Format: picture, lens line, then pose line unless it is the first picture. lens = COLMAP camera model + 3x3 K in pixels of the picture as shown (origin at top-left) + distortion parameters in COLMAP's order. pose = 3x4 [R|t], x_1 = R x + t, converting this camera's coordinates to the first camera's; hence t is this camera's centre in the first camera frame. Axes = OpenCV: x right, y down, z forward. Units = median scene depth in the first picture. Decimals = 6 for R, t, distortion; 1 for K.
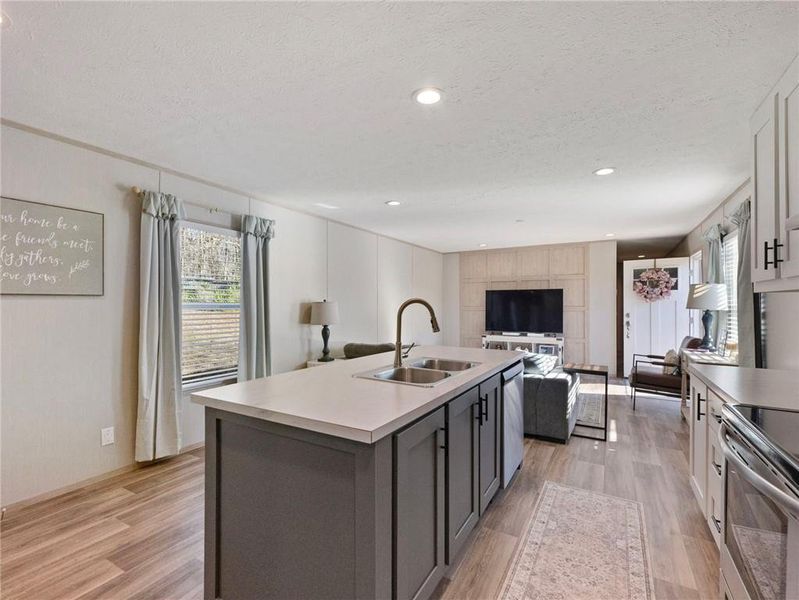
lens RADIAL K [[376.7, 0, 399.5], [0, 376.7, 304.3], [0, 0, 1]] dist [-0.001268, -0.000281]
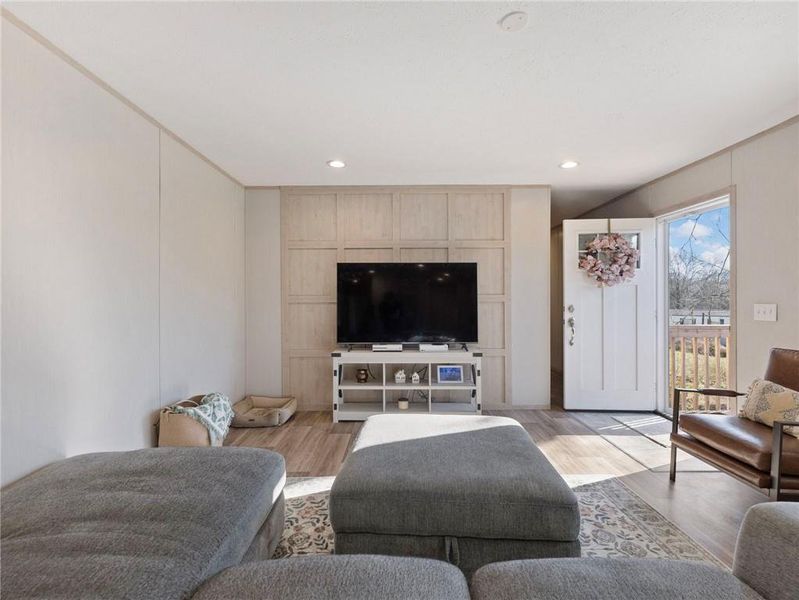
lens RADIAL K [[376.7, 0, 399.5], [0, 376.7, 304.3], [0, 0, 1]] dist [-0.001268, -0.000281]
pose [[0.869341, -0.009280, 0.494125, 0.056812], [0.000689, 0.999845, 0.017566, 0.010497], [-0.494212, -0.014930, 0.869213, 0.567767]]
